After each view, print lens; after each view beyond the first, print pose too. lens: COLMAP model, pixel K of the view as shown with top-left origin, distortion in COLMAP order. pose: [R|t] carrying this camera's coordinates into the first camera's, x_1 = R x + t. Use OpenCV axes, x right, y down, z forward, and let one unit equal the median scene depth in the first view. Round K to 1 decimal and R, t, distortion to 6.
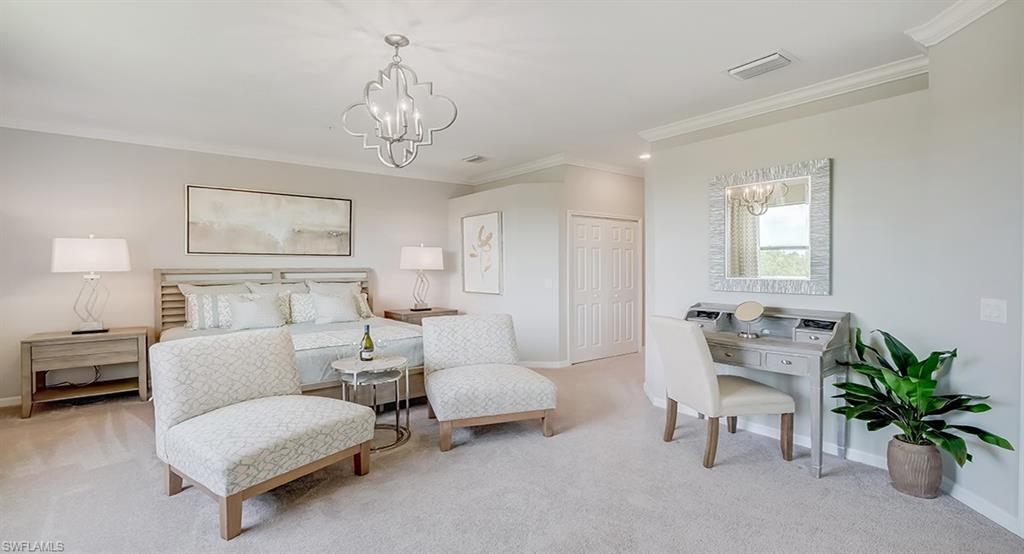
lens RADIAL K [[464.0, 0, 512.3], [0, 464.0, 272.3], [0, 0, 1]] dist [0.011294, 0.002435]
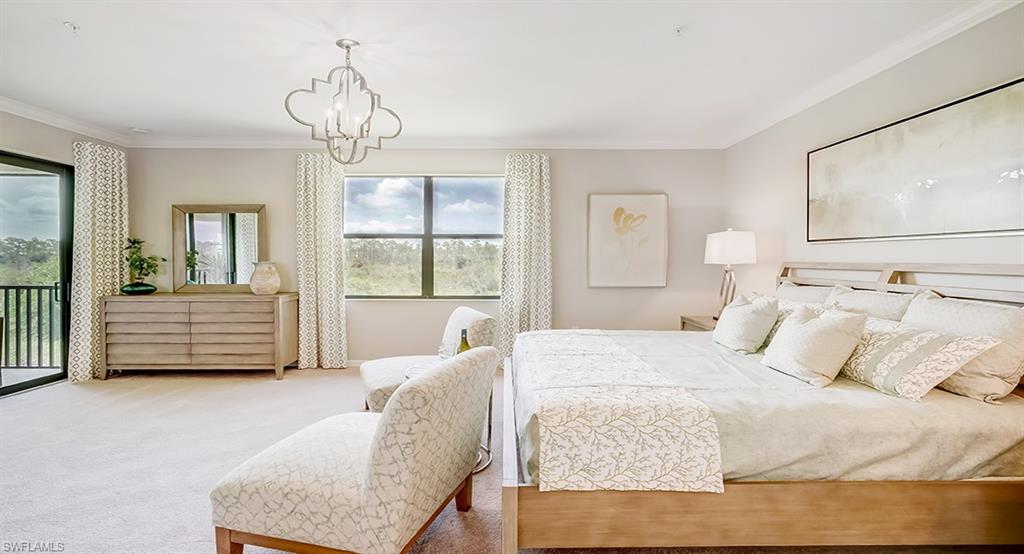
lens RADIAL K [[464.0, 0, 507.8], [0, 464.0, 257.2], [0, 0, 1]] dist [0.011294, 0.002435]
pose [[-0.616911, 0.014359, -0.786902, 0.196326], [0.003370, 0.999873, 0.015604, -0.029208], [0.787026, 0.006975, -0.616880, 1.080076]]
